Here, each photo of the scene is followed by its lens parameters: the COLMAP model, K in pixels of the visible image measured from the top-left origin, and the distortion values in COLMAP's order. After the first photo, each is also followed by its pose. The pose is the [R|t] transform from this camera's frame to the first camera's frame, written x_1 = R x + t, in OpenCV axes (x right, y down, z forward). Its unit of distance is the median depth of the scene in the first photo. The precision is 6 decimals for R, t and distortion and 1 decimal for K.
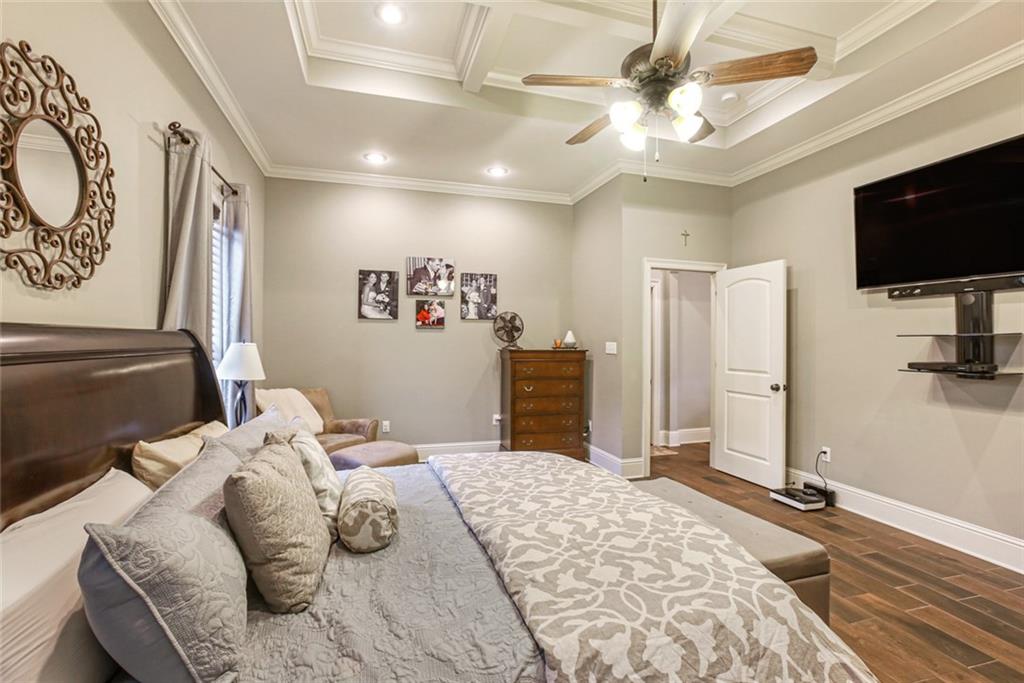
lens RADIAL K [[468.6, 0, 510.5], [0, 468.6, 350.2], [0, 0, 1]] dist [-0.064984, 0.034184]
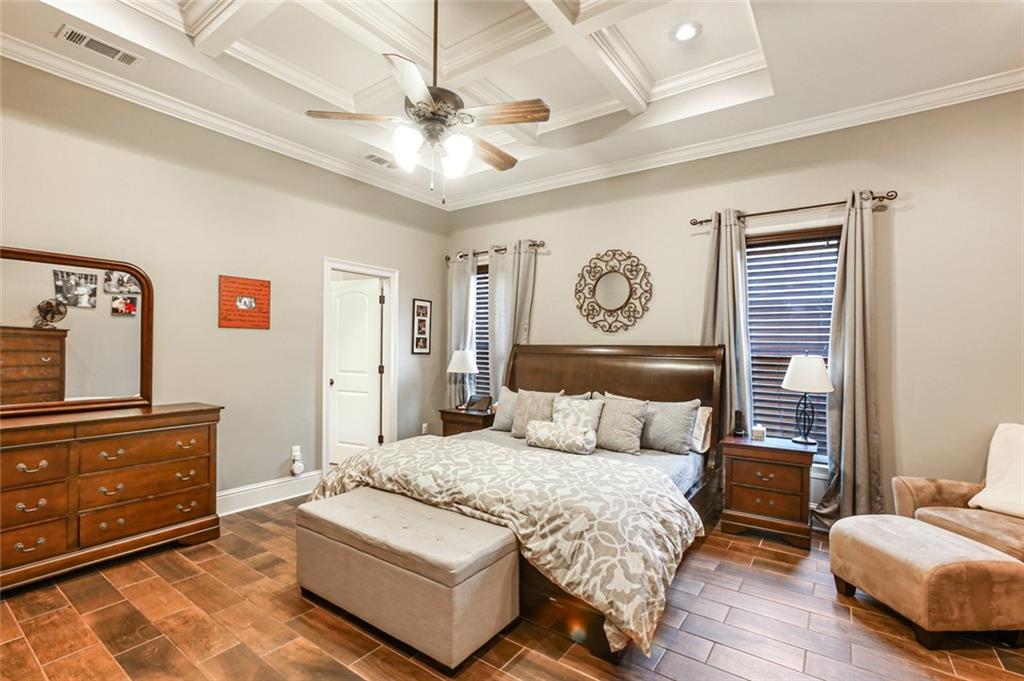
lens RADIAL K [[468.6, 0, 510.5], [0, 468.6, 349.2], [0, 0, 1]] dist [-0.064984, 0.034184]
pose [[0.782814, 0.002839, 0.622249, -0.167920], [0.000648, 0.999985, -0.005377, -0.006413], [-0.622255, 0.004613, 0.782801, -0.012733]]
